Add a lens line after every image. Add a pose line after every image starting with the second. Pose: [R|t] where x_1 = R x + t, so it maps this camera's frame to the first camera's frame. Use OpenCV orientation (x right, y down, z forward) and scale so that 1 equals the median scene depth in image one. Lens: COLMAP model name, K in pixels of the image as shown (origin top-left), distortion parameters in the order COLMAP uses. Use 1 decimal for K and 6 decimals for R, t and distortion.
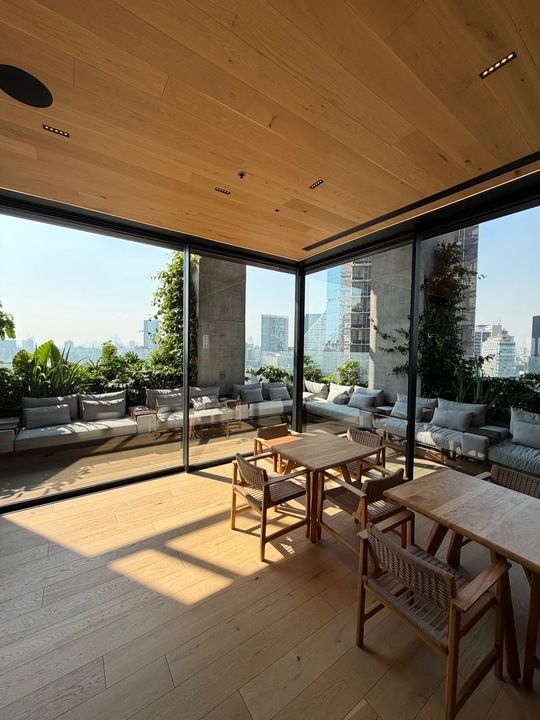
lens RADIAL K [[288.3, 0, 268.9], [0, 288.3, 358.2], [0, 0, 1]] dist [-0.003003, -0.000998]
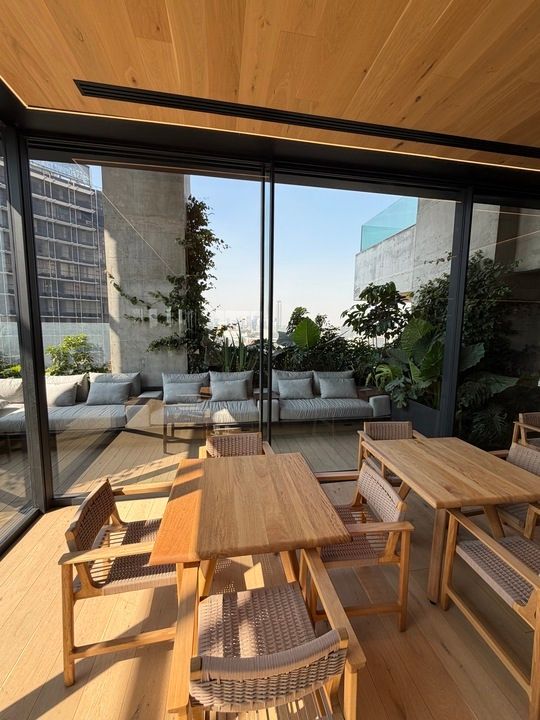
lens RADIAL K [[288.3, 0, 271.1], [0, 288.3, 362.1], [0, 0, 1]] dist [-0.003003, -0.000998]
pose [[0.413161, -0.126581, 0.901818, -0.139850], [0.025710, 0.991519, 0.127393, -0.004273], [-0.910295, -0.029448, 0.412911, 0.368920]]
